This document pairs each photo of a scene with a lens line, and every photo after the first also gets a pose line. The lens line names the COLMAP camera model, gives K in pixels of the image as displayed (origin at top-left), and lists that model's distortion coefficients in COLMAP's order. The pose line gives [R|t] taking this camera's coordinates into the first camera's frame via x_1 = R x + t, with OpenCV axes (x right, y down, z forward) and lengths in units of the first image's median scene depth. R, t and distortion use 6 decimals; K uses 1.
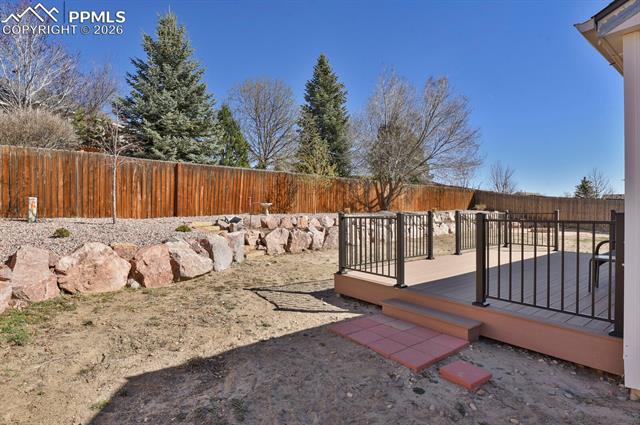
lens RADIAL K [[330.5, 0, 306.9], [0, 330.5, 211.1], [0, 0, 1]] dist [-0.005556, -0.001260]
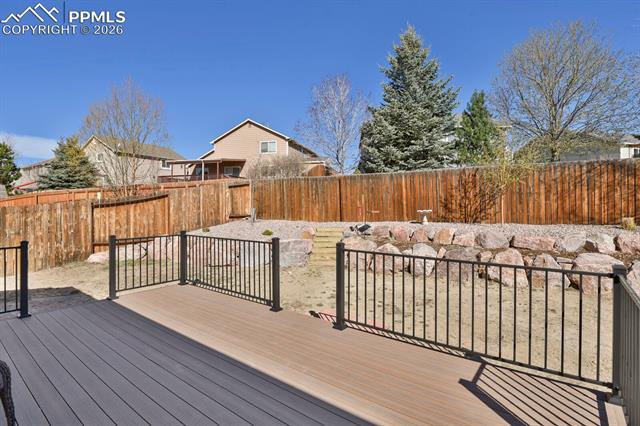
lens RADIAL K [[318.0, 0, 328.2], [0, 318.0, 213.5], [0, 0, 1]] dist [-0.019480, -0.001393]
pose [[0.278931, 0.027644, -0.959913, 0.390634], [0.002022, 0.999566, 0.029373, -0.025832], [0.960309, -0.010134, 0.278754, 0.354932]]
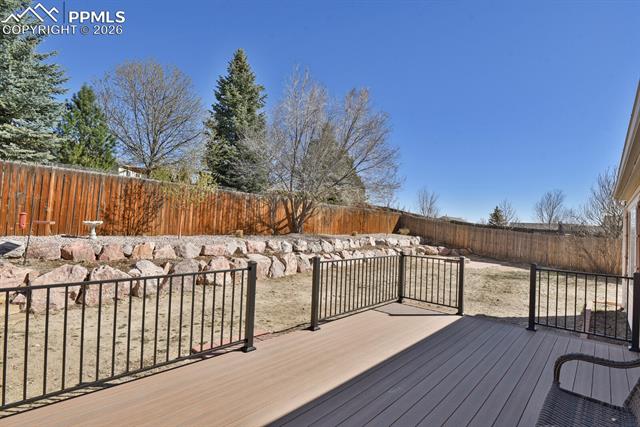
lens RADIAL K [[318.0, 0, 328.2], [0, 318.0, 214.0], [0, 0, 1]] dist [-0.019480, -0.001393]
pose [[0.976236, 0.054286, 0.209800, 0.143434], [-0.047511, 0.998178, -0.037202, -0.024850], [-0.211438, 0.026350, 0.977036, 0.171740]]
